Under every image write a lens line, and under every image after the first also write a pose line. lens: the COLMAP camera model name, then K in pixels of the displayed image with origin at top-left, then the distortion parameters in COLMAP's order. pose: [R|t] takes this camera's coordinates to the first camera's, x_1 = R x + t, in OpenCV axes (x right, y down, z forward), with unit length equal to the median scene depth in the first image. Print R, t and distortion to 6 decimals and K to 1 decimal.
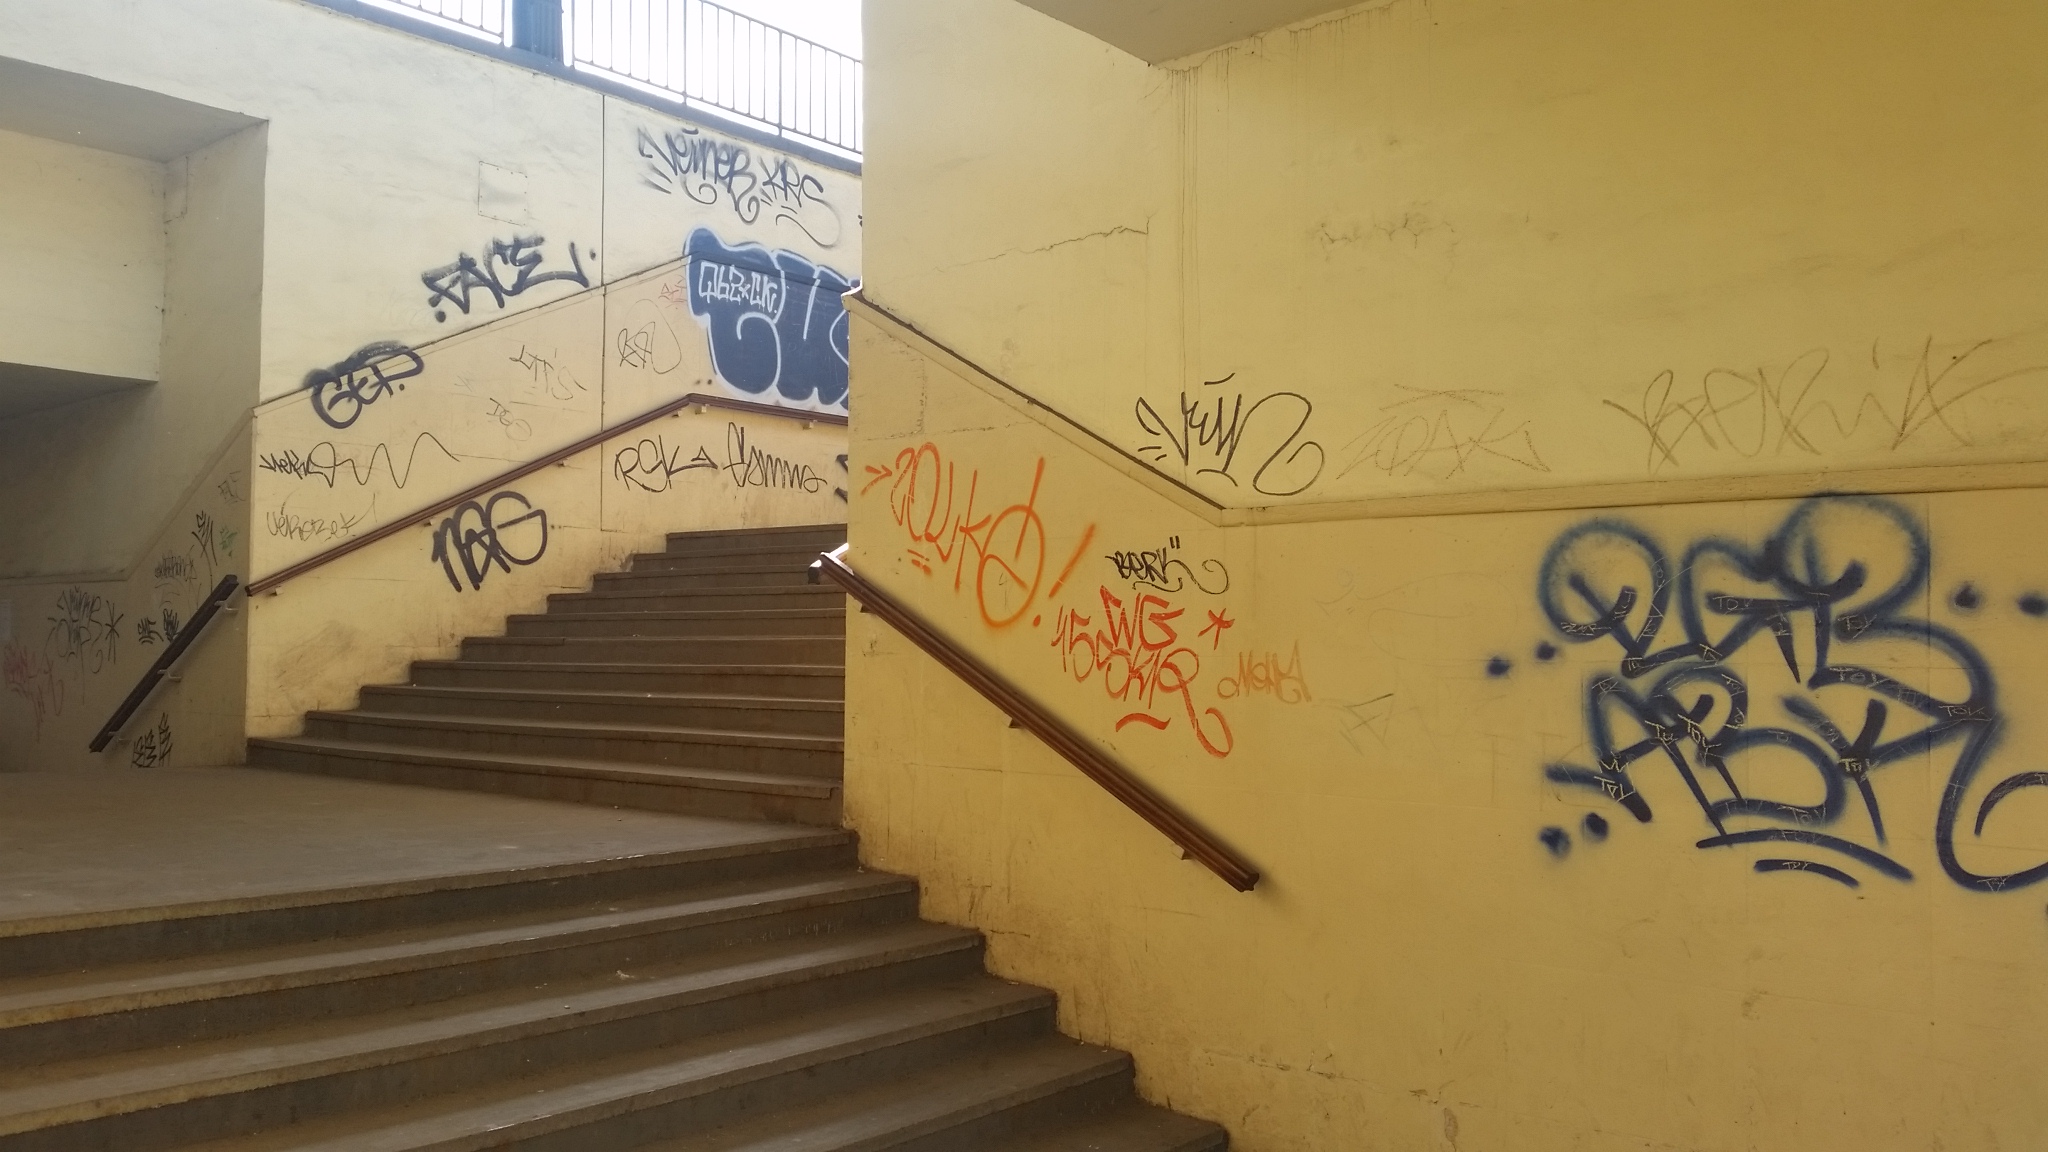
lens RADIAL K [[1562.6, 0, 1024.0], [0, 1562.6, 576.0], [0, 0, 1]] dist [0.007952, -0.082904]
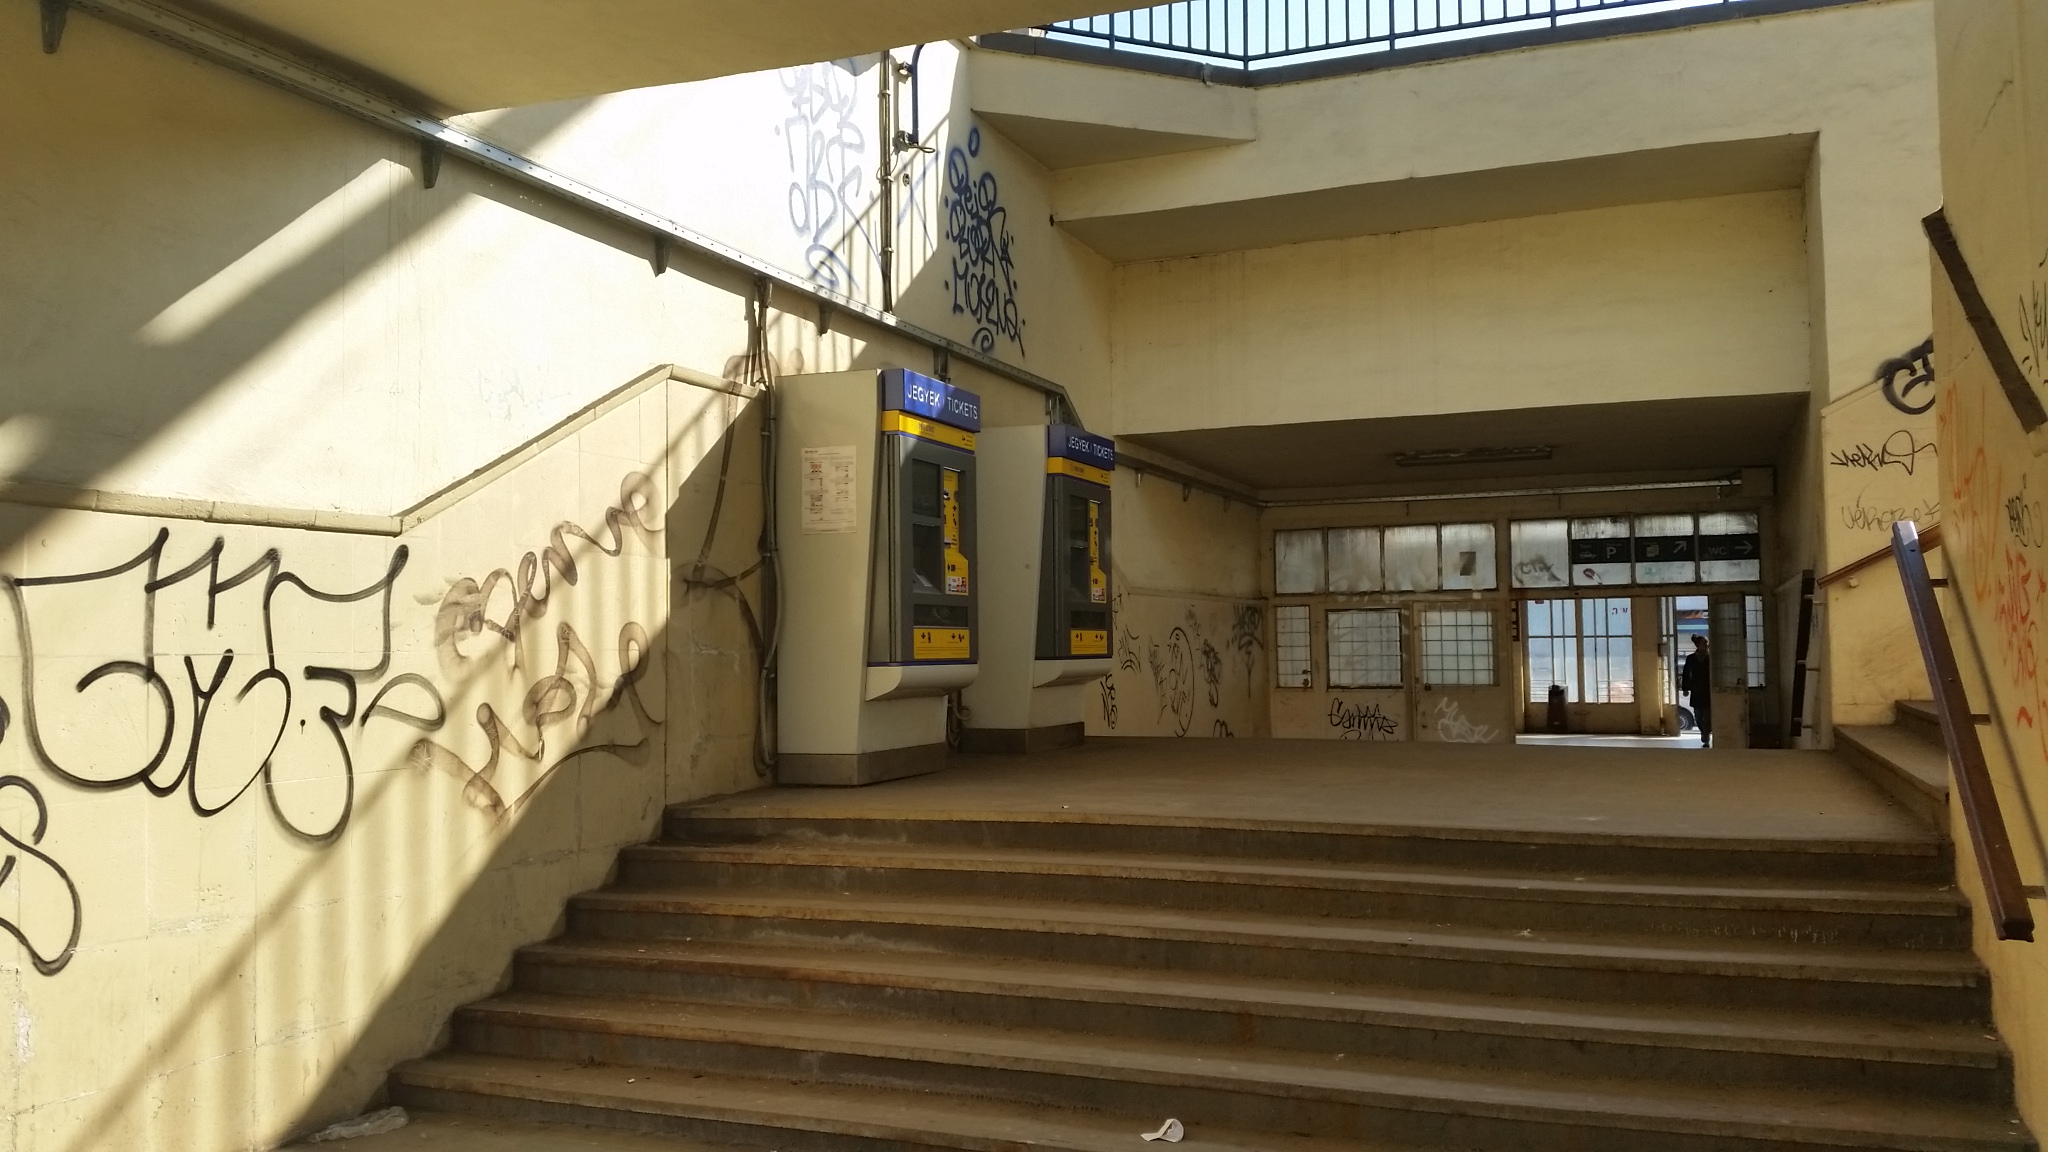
lens RADIAL K [[1562.6, 0, 1024.0], [0, 1562.6, 576.0], [0, 0, 1]] dist [0.007952, -0.082904]
pose [[0.334971, -0.051611, -0.940814, 0.299327], [0.054947, 0.997869, -0.035177, 0.011294], [0.940625, -0.039912, 0.337093, 0.138355]]
